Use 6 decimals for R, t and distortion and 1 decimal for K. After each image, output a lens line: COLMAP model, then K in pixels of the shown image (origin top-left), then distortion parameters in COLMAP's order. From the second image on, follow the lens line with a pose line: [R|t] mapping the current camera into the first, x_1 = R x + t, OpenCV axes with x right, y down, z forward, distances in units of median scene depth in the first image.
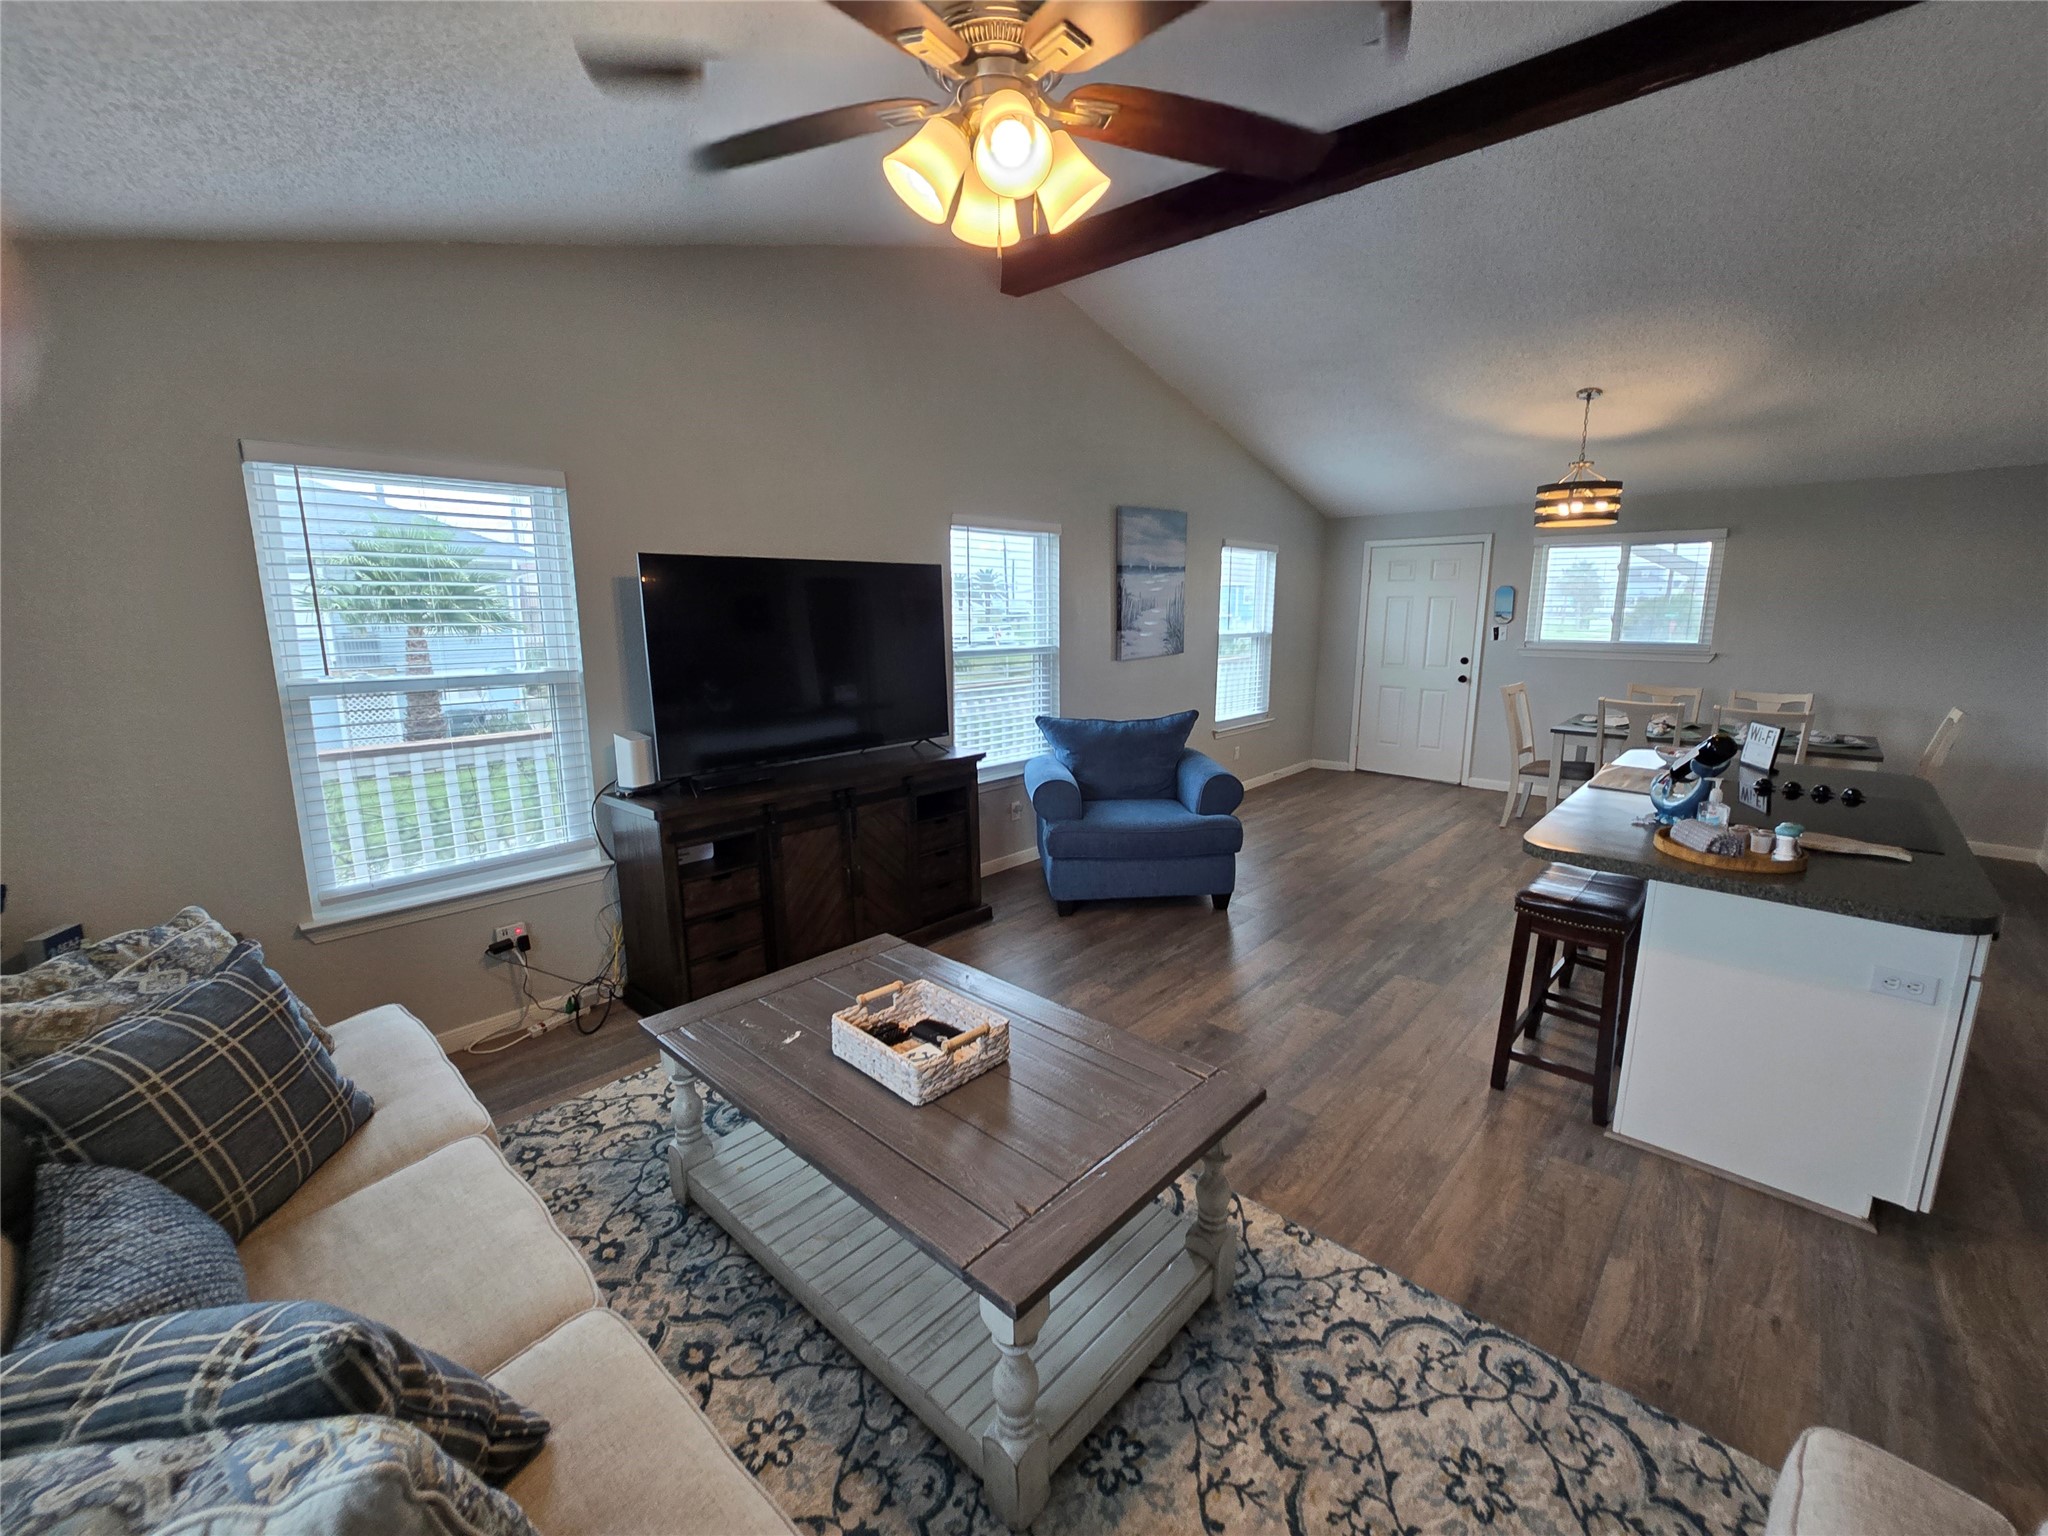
lens RADIAL K [[843.1, 0, 1028.2], [0, 843.1, 758.5], [0, 0, 1]] dist [-0.003546, -0.000243]
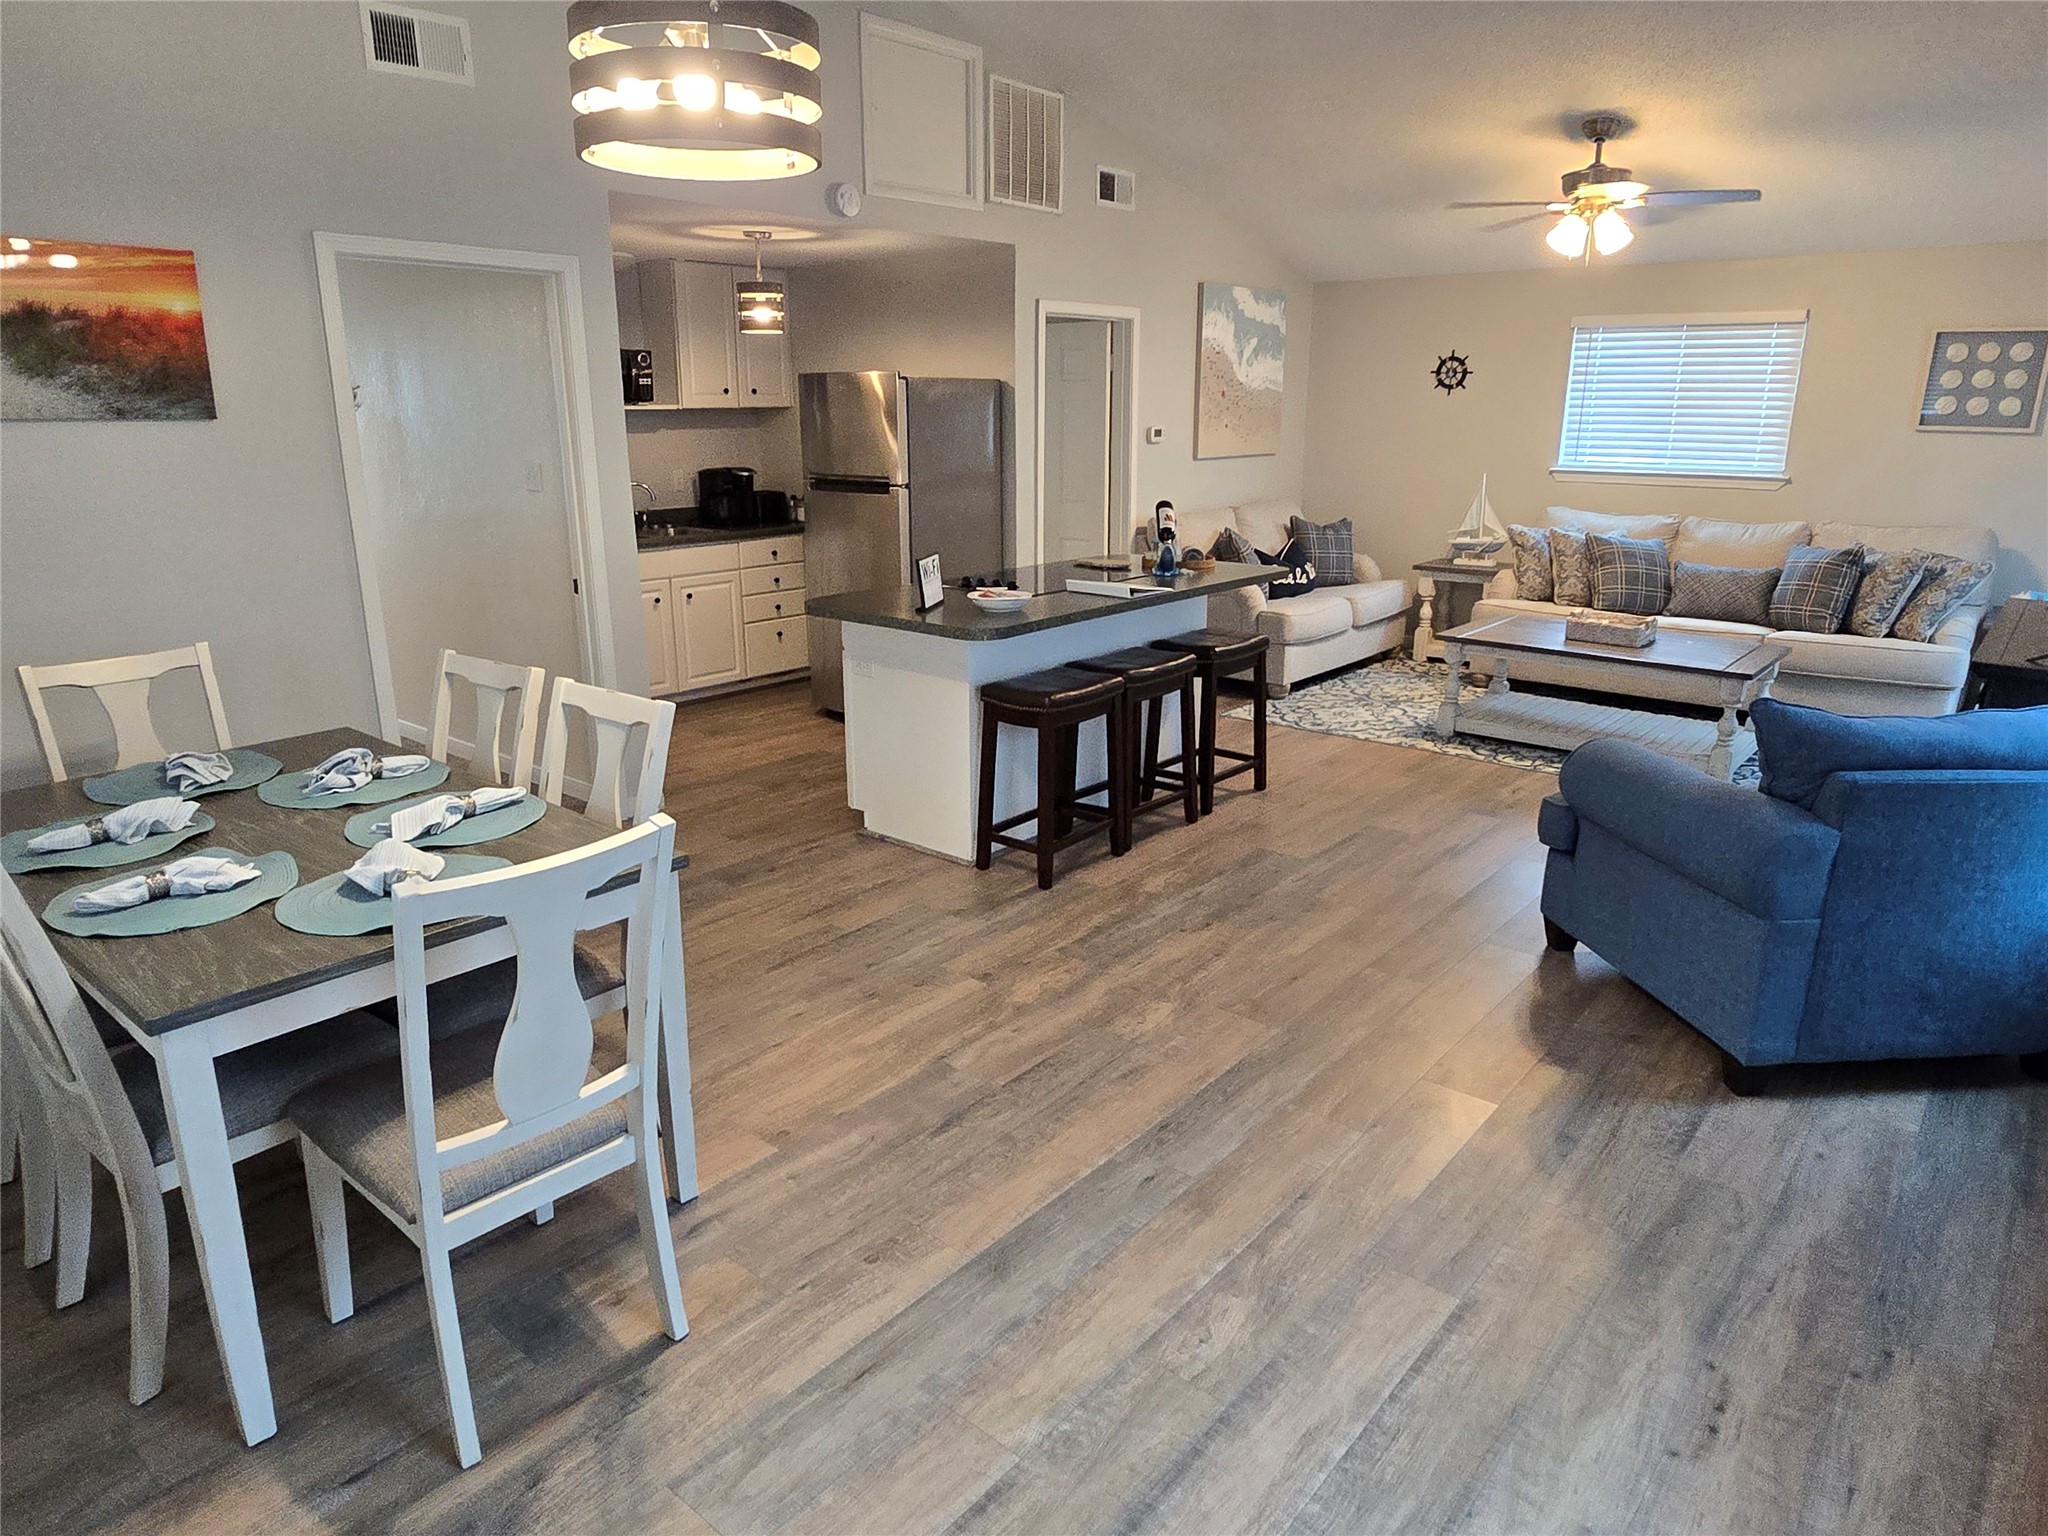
lens RADIAL K [[1265.4, 0, 1016.8], [0, 1265.4, 771.9], [0, 0, 1]] dist [-0.001456, -0.000007]
pose [[-0.999085, 0.015962, -0.039691, 0.497681], [-0.004016, 0.888698, 0.458475, -0.259172], [0.042591, 0.458215, -0.887821, 1.332964]]
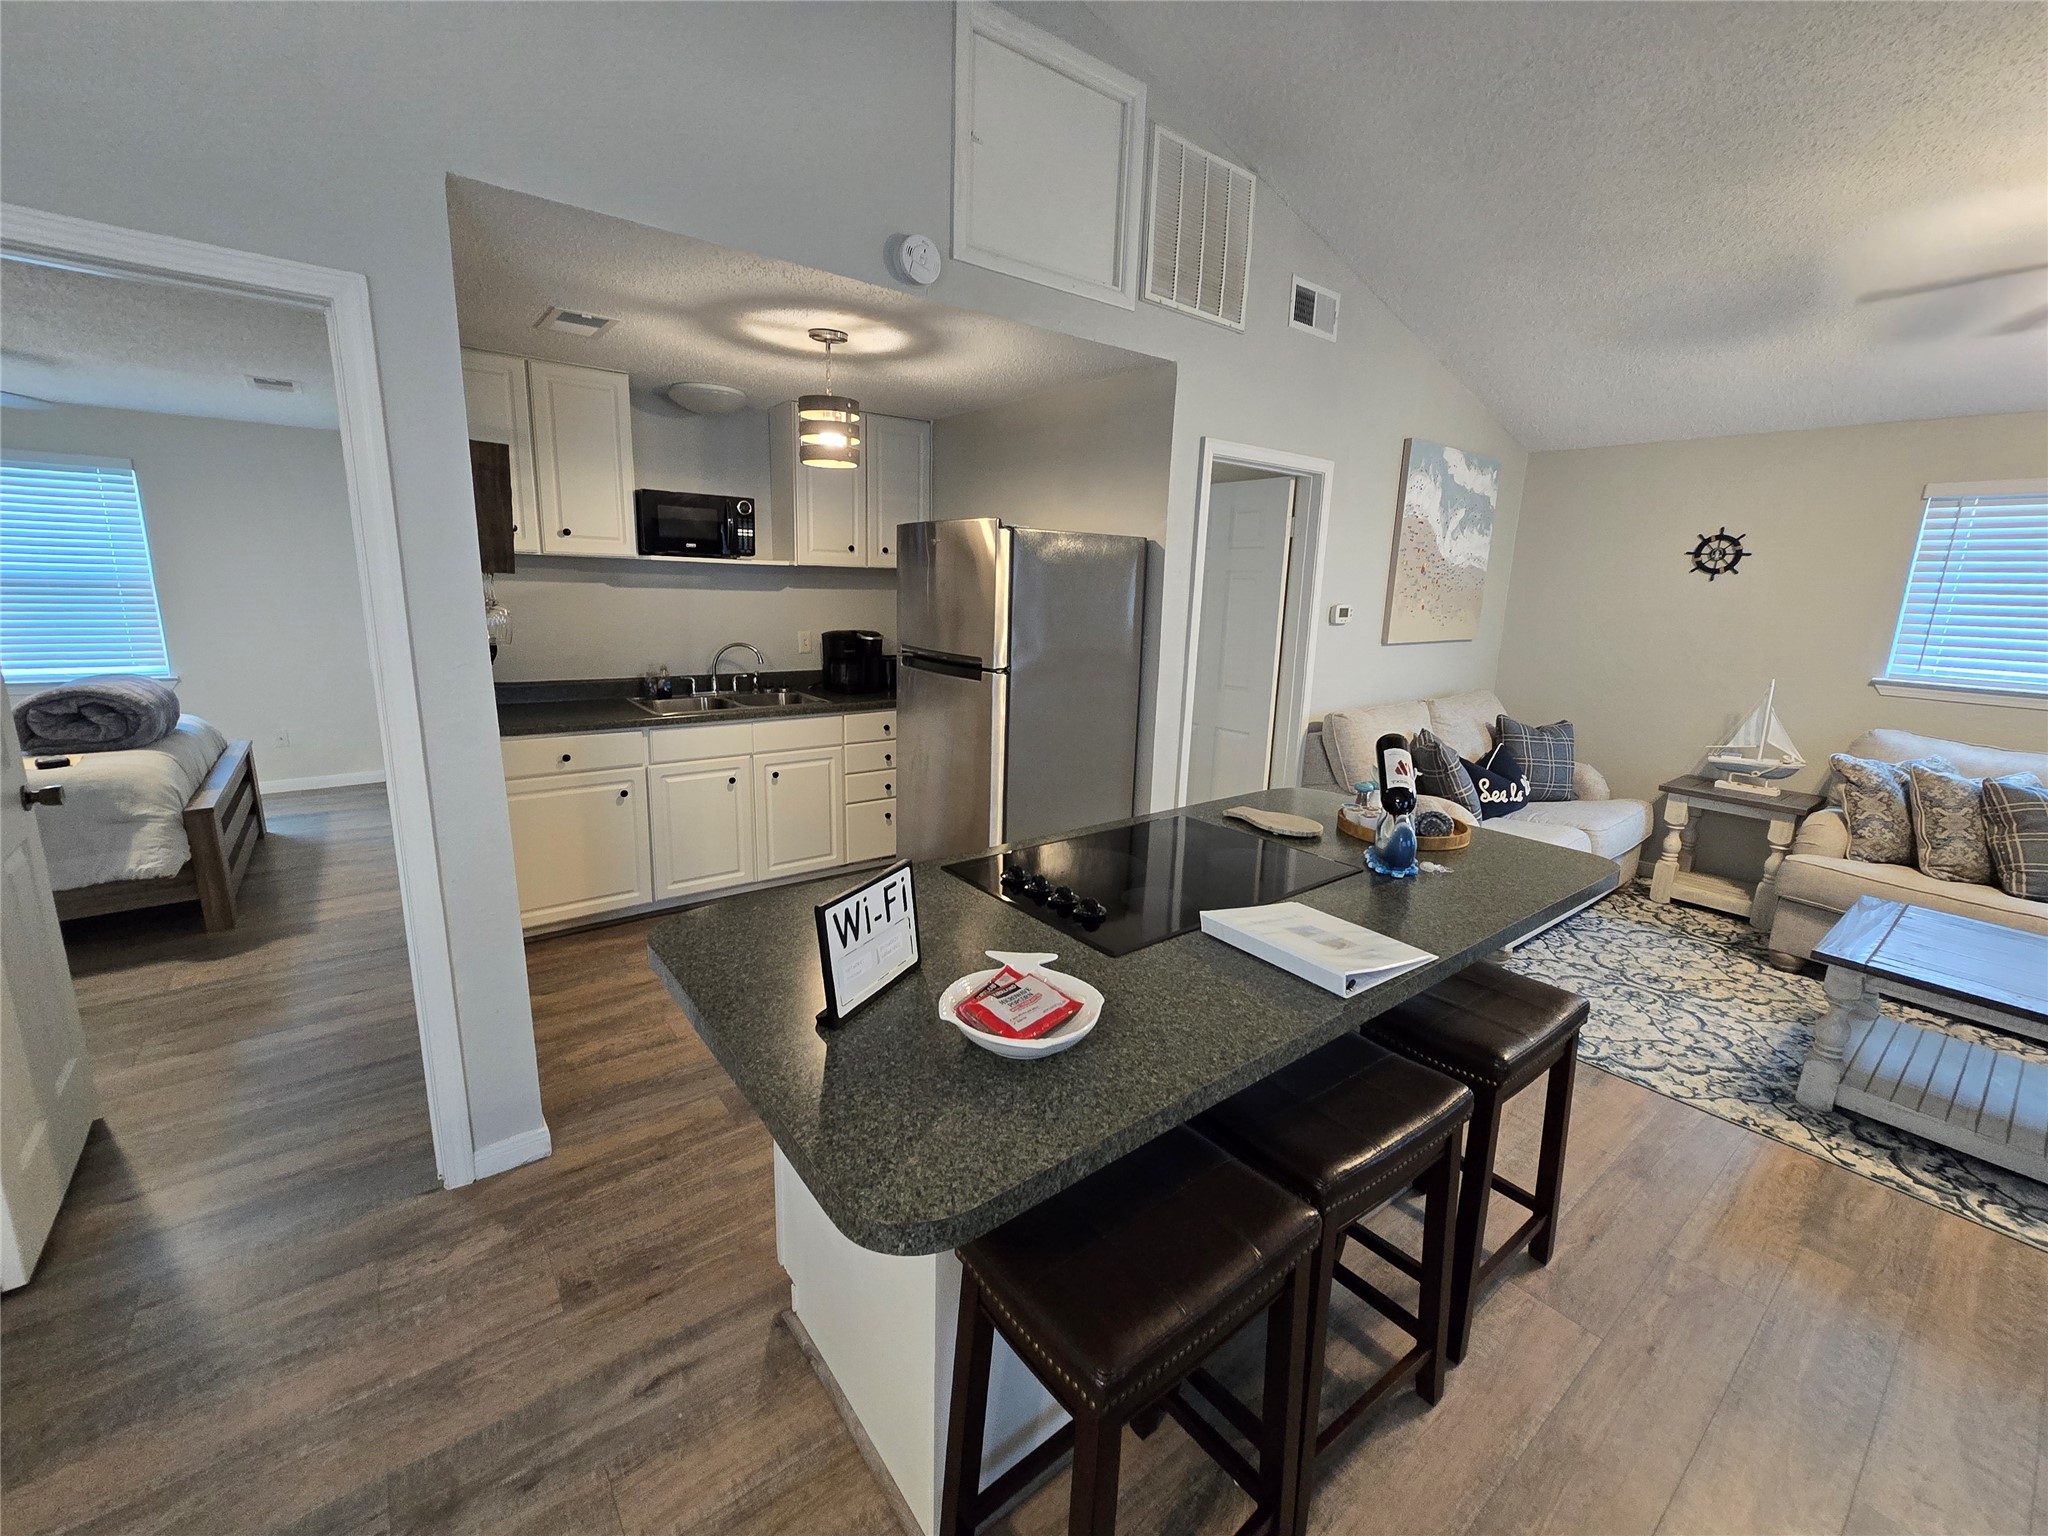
lens RADIAL K [[843.1, 0, 1028.2], [0, 843.1, 758.5], [0, 0, 1]] dist [-0.003546, -0.000243]
pose [[-0.987070, -0.059896, 0.148679, 0.447161], [0.002593, 0.921474, 0.388432, -0.137981], [-0.160269, 0.383795, -0.909404, 0.768710]]
